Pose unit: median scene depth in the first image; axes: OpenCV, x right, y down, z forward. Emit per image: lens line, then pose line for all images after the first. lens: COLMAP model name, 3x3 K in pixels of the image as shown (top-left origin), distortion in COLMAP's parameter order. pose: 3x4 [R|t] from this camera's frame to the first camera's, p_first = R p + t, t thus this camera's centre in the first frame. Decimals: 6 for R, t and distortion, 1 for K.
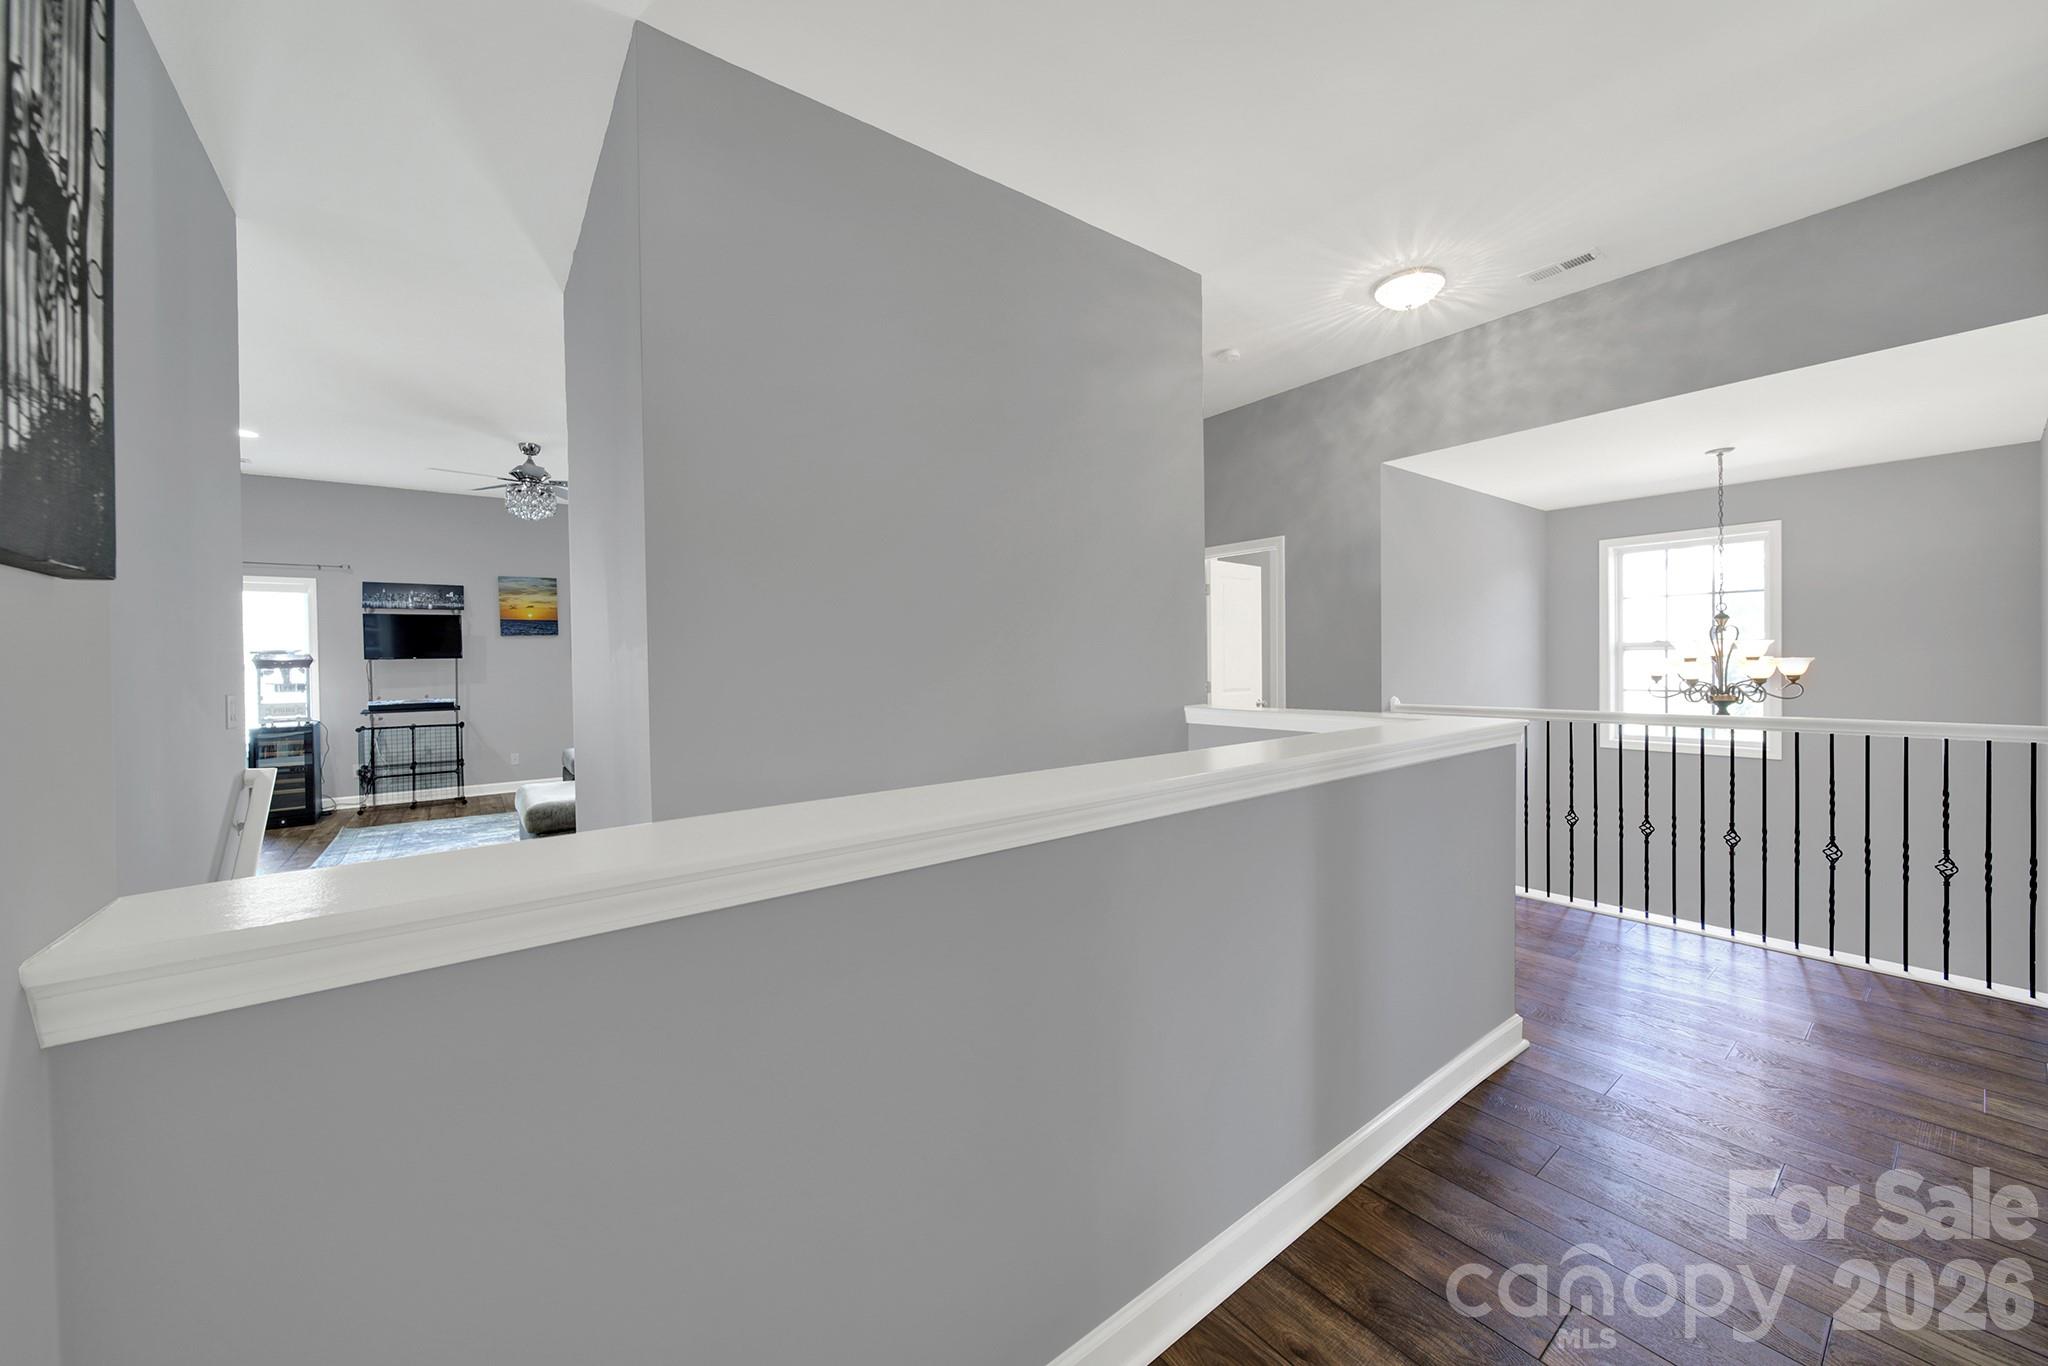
lens RADIAL K [[749.7, 0, 1024.9], [0, 749.7, 674.7], [0, 0, 1]] dist [0.000677, -0.002750]
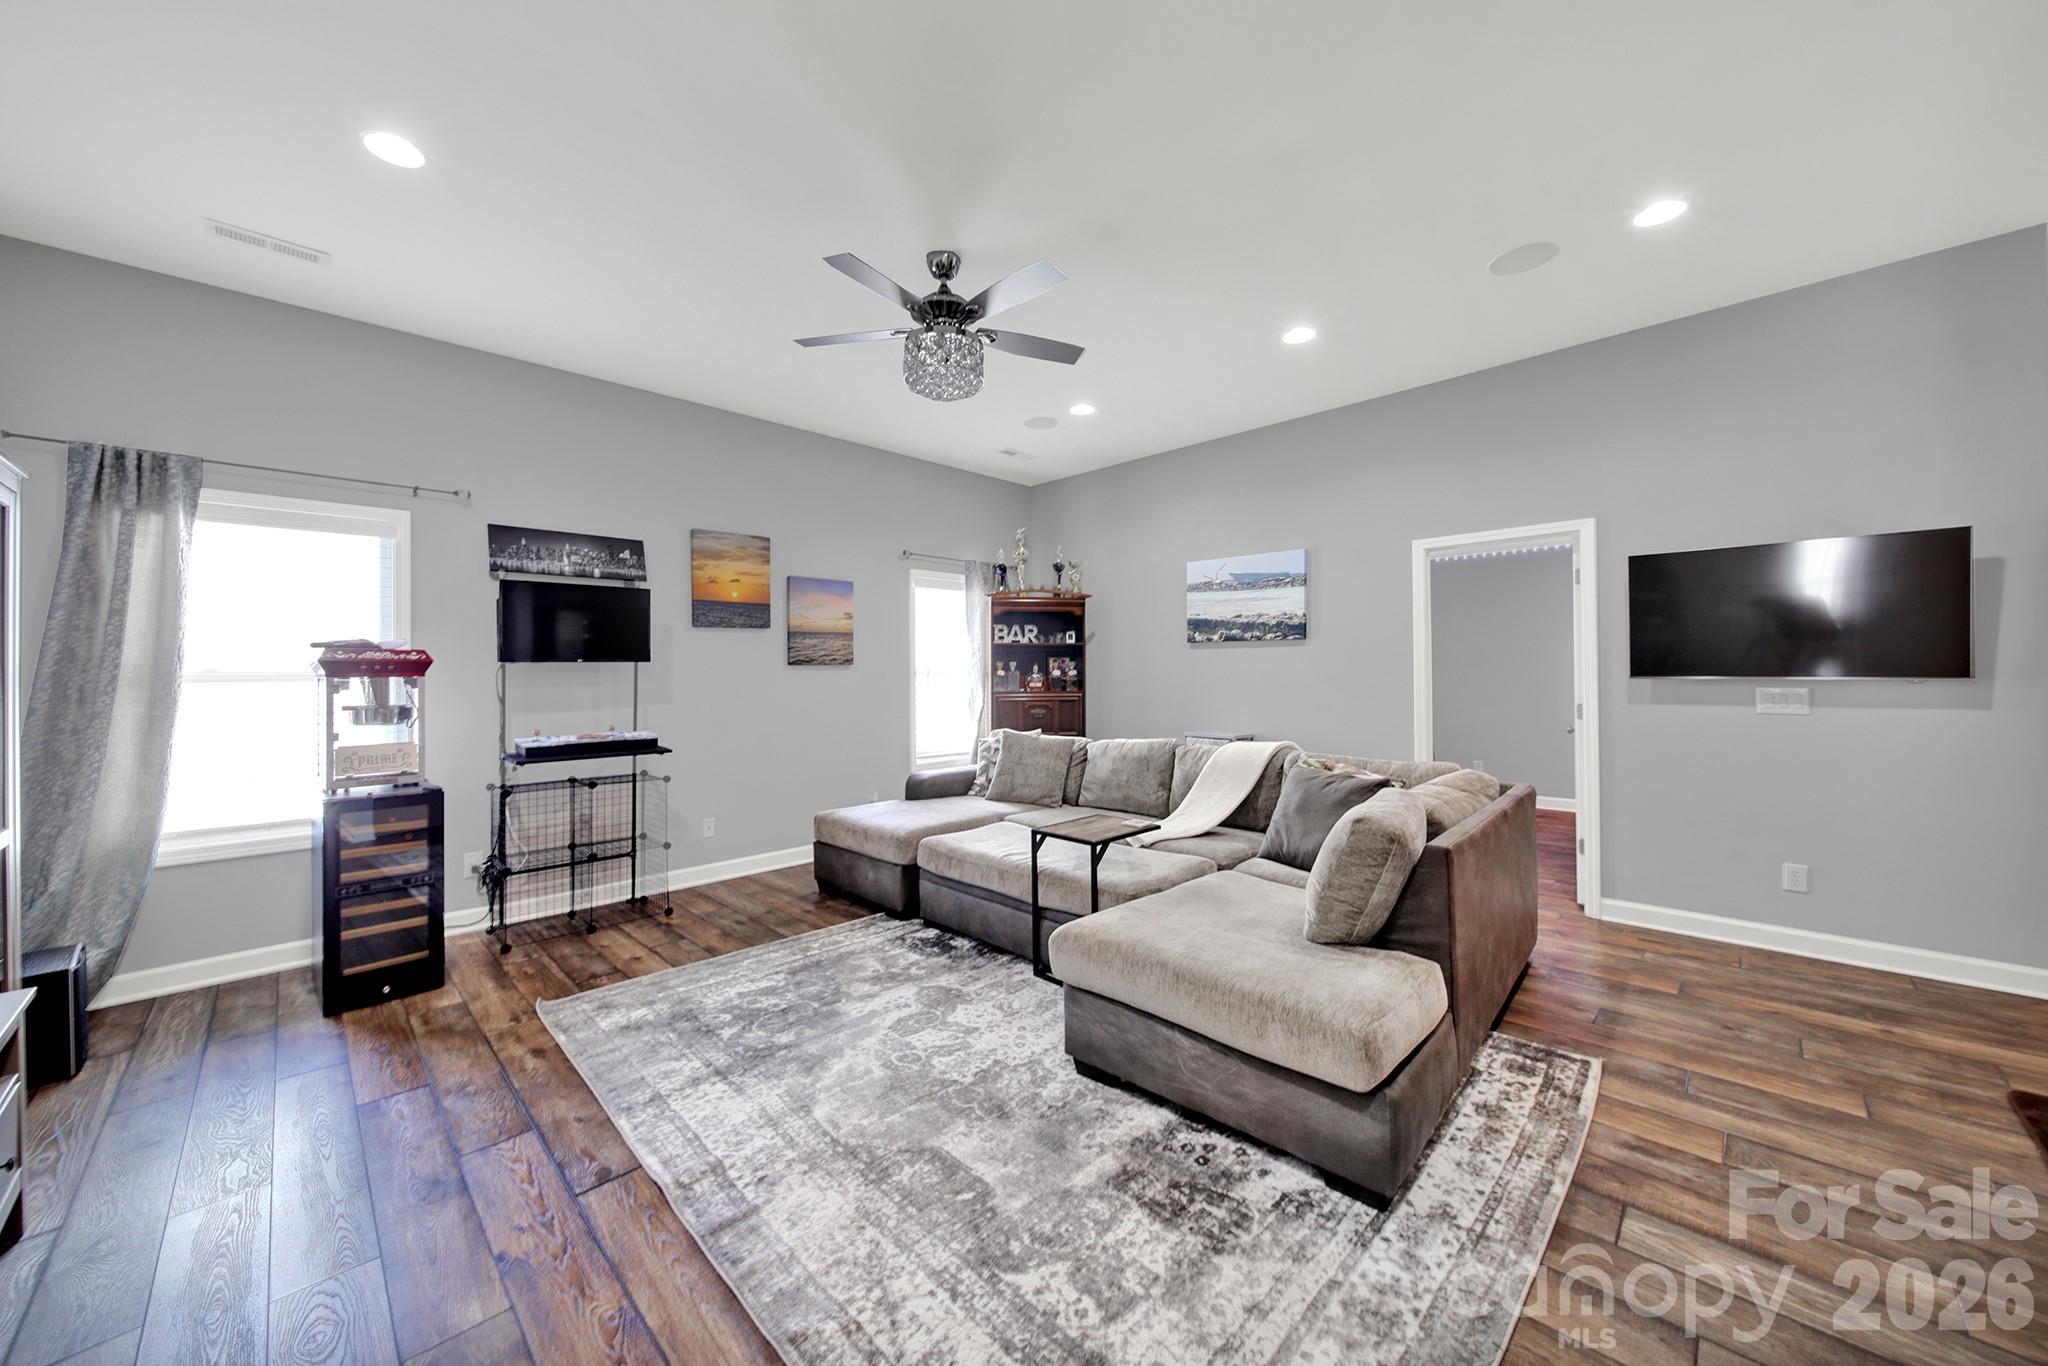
lens RADIAL K [[749.7, 0, 1024.9], [0, 749.7, 674.7], [0, 0, 1]] dist [0.000677, -0.002750]
pose [[0.991370, 0.007979, 0.130852, -0.555048], [-0.005544, 0.999805, -0.018956, -0.002703], [-0.130978, 0.018067, 0.991221, 0.391801]]
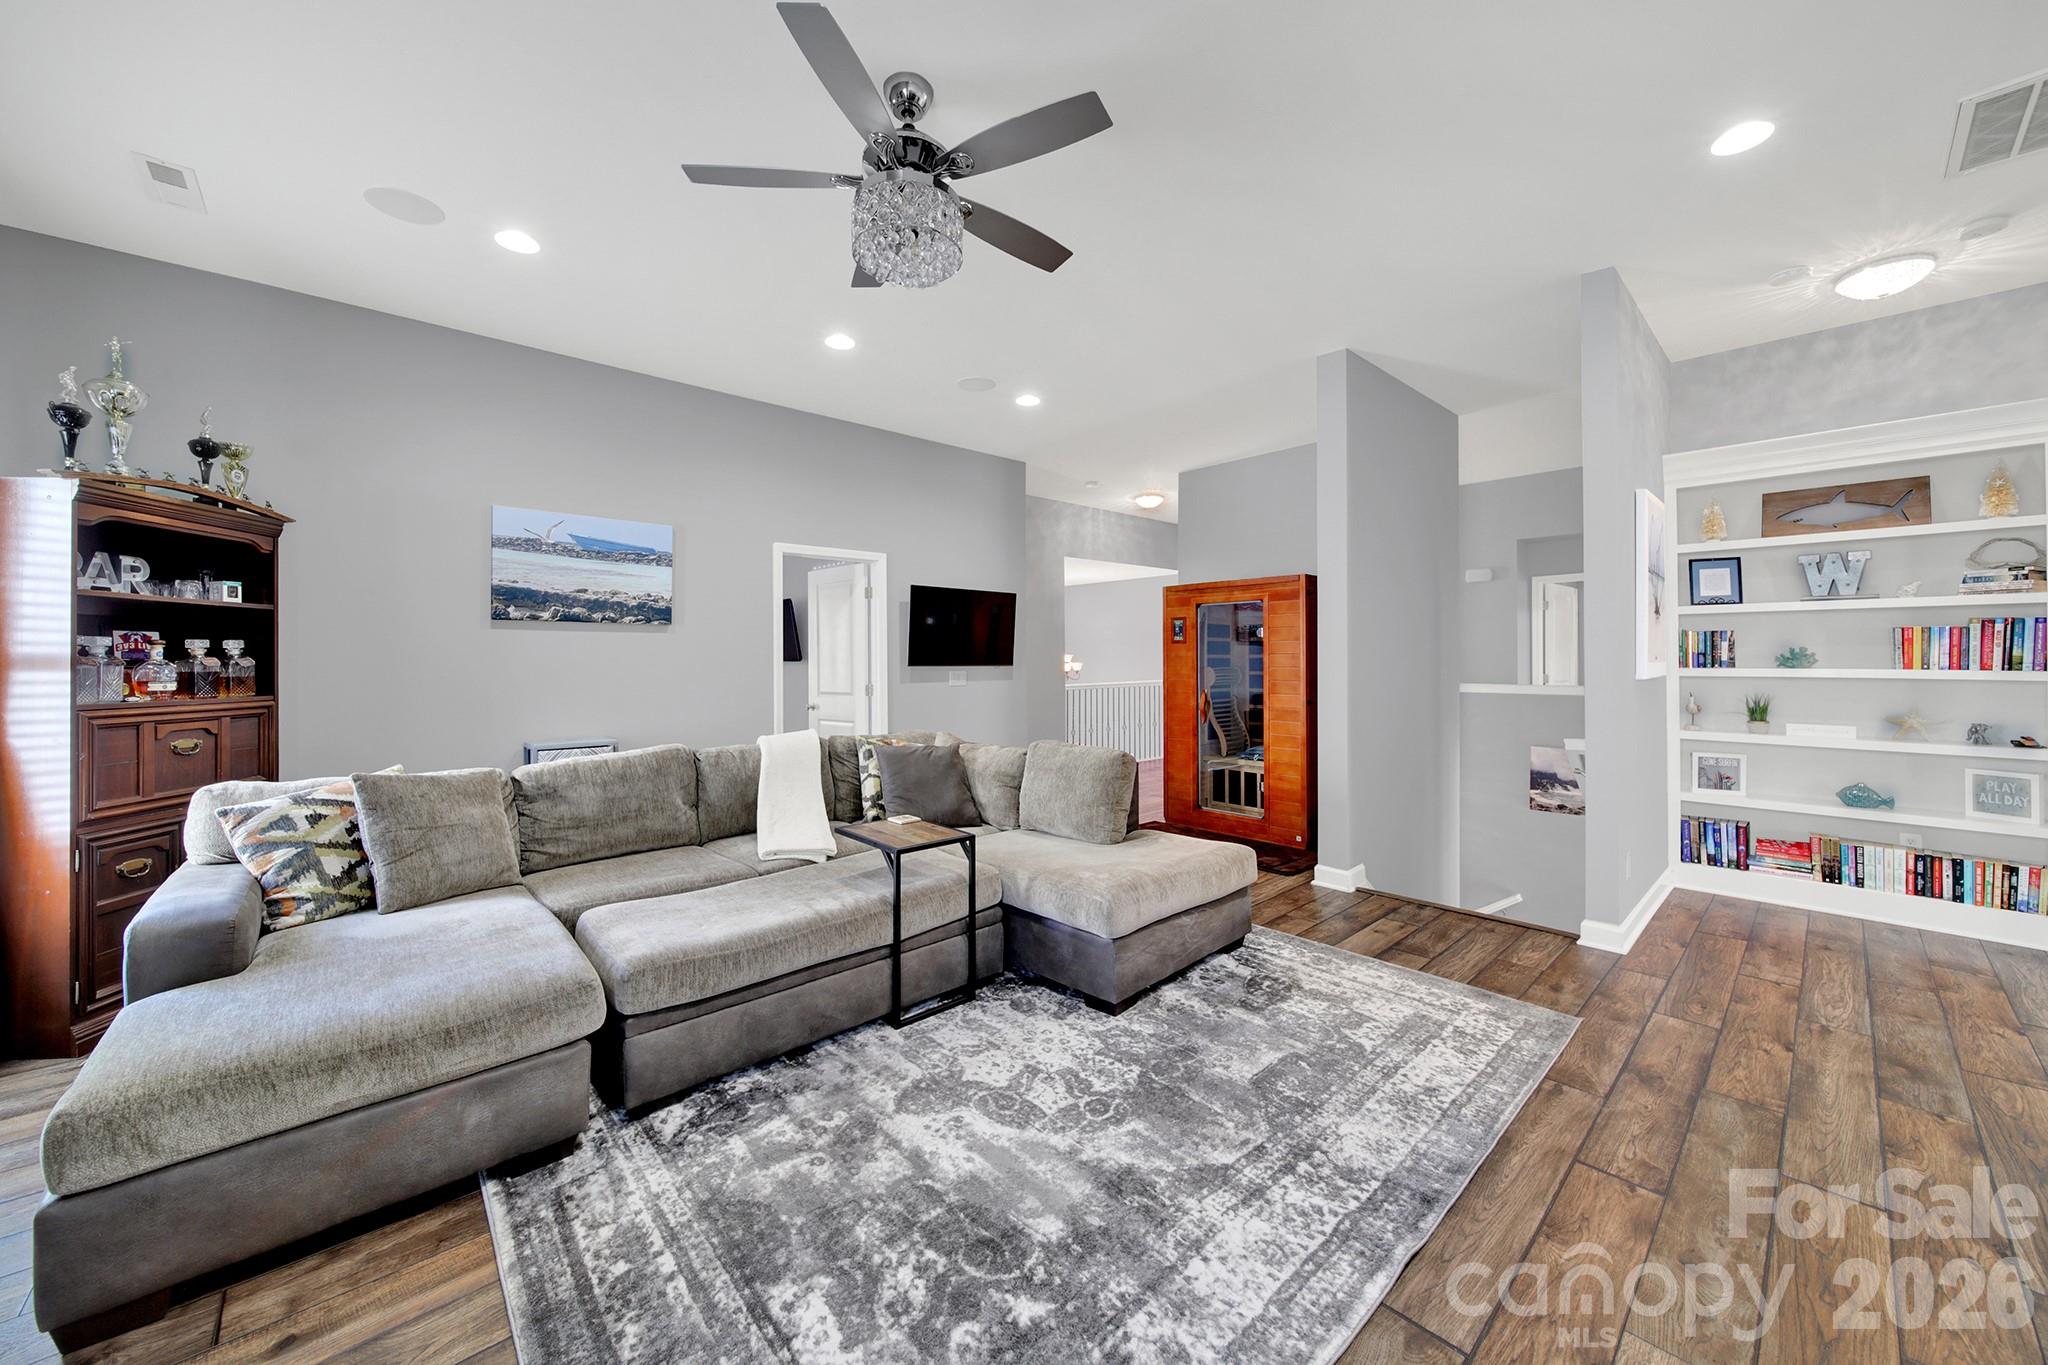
lens RADIAL K [[749.7, 0, 1024.9], [0, 749.7, 674.2], [0, 0, 1]] dist [0.000677, -0.002750]
pose [[-0.096885, -0.000967, 0.995295, -0.883576], [0.026822, 0.999634, 0.003583, -0.003686], [-0.994934, 0.027043, -0.096823, 0.841575]]
